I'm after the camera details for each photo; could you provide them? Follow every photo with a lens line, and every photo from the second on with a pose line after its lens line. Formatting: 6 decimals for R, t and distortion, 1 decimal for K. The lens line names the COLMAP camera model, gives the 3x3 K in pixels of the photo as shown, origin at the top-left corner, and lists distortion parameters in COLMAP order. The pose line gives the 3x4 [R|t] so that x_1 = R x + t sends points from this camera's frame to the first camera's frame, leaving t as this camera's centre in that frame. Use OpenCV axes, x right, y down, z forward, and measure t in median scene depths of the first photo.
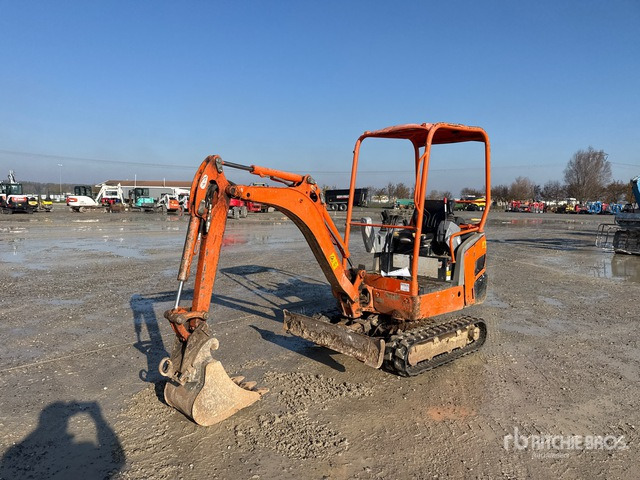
lens RADIAL K [[450.4, 0, 320.0], [0, 450.4, 240.0], [0, 0, 1]] dist [0.100539, -0.139293]
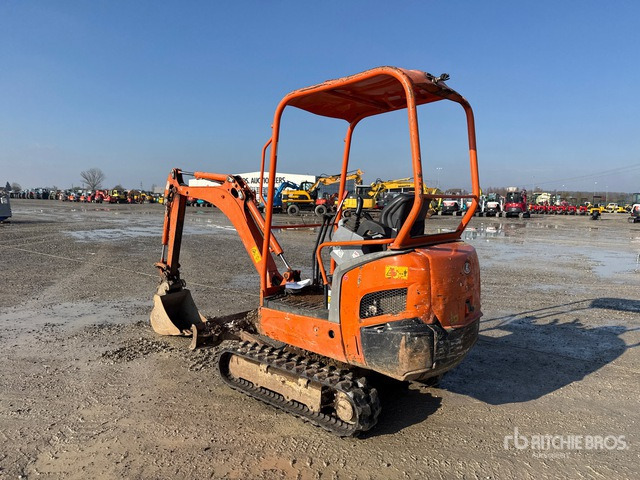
lens RADIAL K [[450.4, 0, 320.0], [0, 450.4, 240.0], [0, 0, 1]] dist [0.100539, -0.139293]
pose [[0.133777, 0.075096, -0.988162, 1.064795], [-0.102035, 0.992869, 0.061640, -0.065556], [0.985745, 0.092581, 0.140485, 0.980689]]
